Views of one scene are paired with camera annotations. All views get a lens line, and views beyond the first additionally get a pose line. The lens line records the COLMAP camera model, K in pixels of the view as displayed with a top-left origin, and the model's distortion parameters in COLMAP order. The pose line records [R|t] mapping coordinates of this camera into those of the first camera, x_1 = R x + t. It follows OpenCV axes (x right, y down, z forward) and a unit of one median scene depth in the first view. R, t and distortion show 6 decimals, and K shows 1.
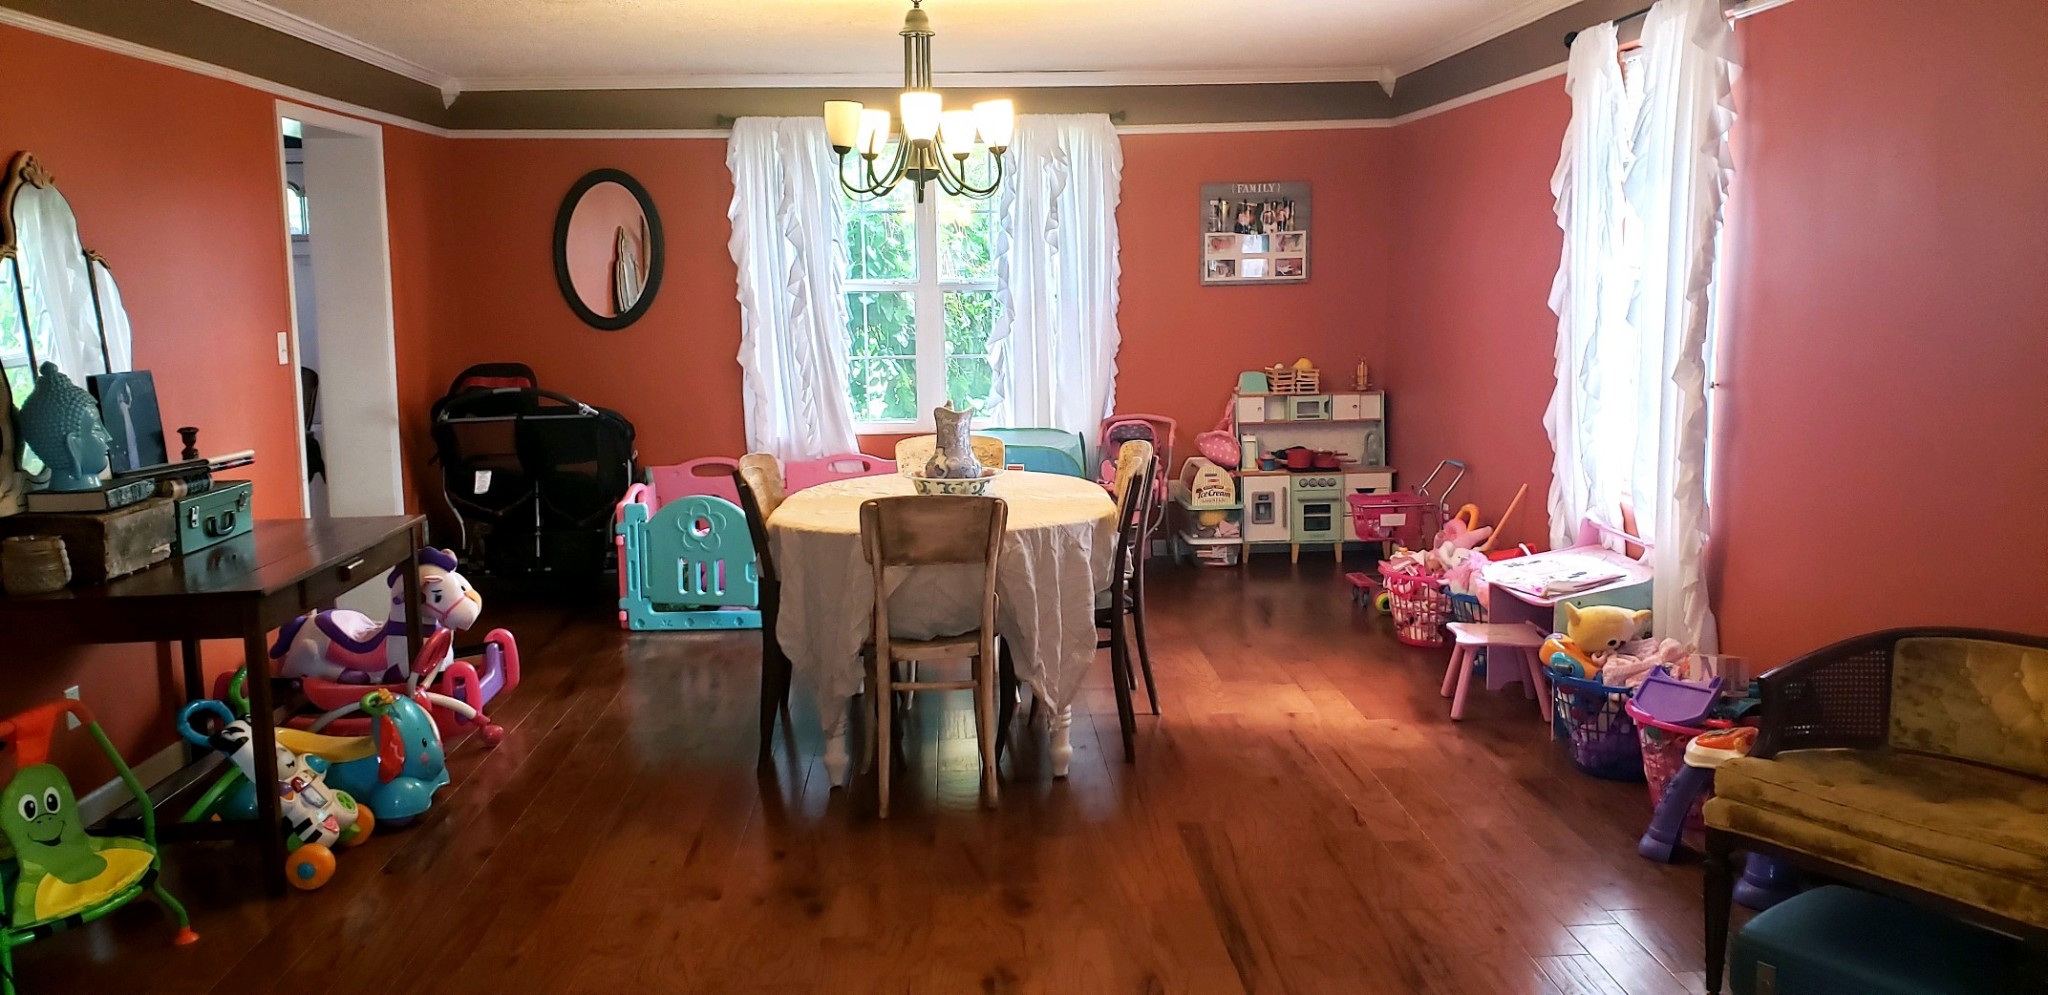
lens RADIAL K [[1586.4, 0, 998.9], [0, 1586.4, 494.1], [0, 0, 1]] dist [0.155801, -0.384399]
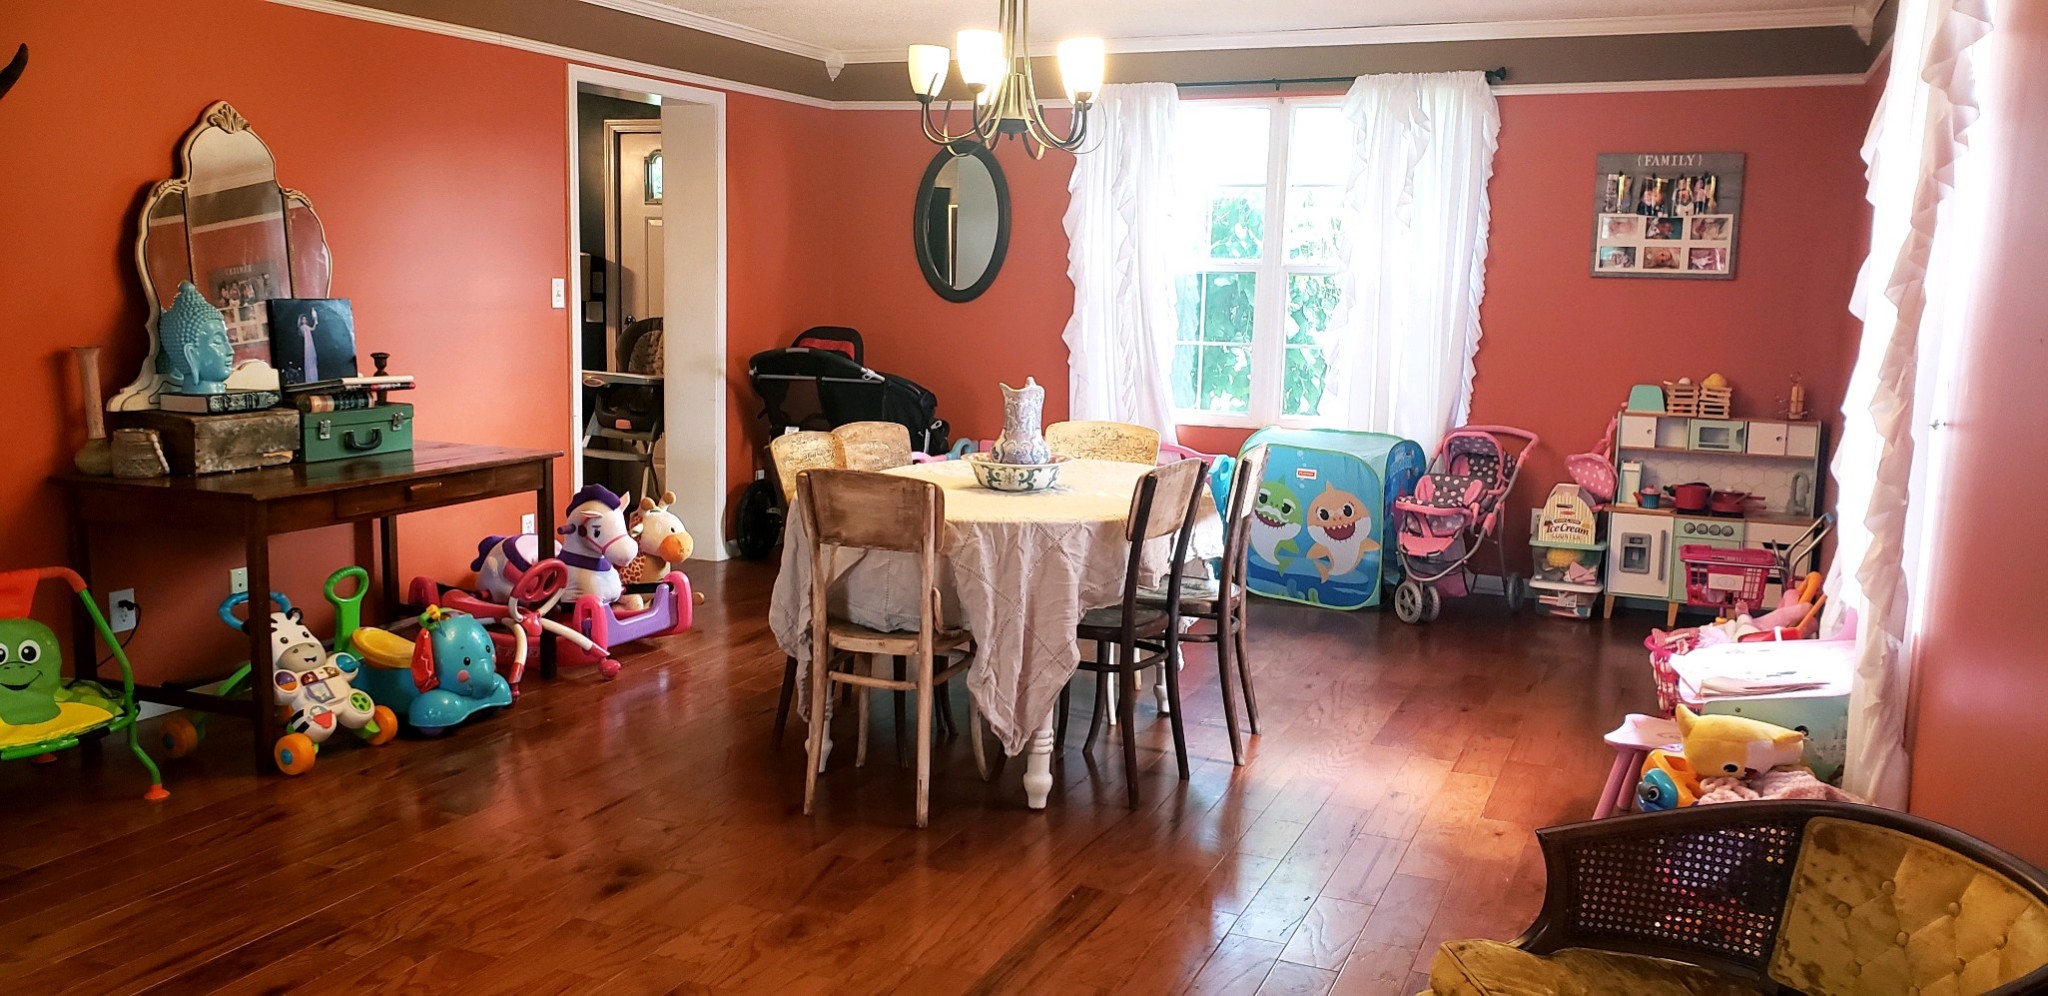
lens RADIAL K [[1586.4, 0, 998.9], [0, 1586.4, 494.6], [0, 0, 1]] dist [0.155801, -0.384399]
pose [[0.889788, 0.101233, -0.445004, 0.242471], [-0.100385, 0.994621, 0.025543, -0.009582], [0.445196, 0.021944, 0.895164, 0.123438]]
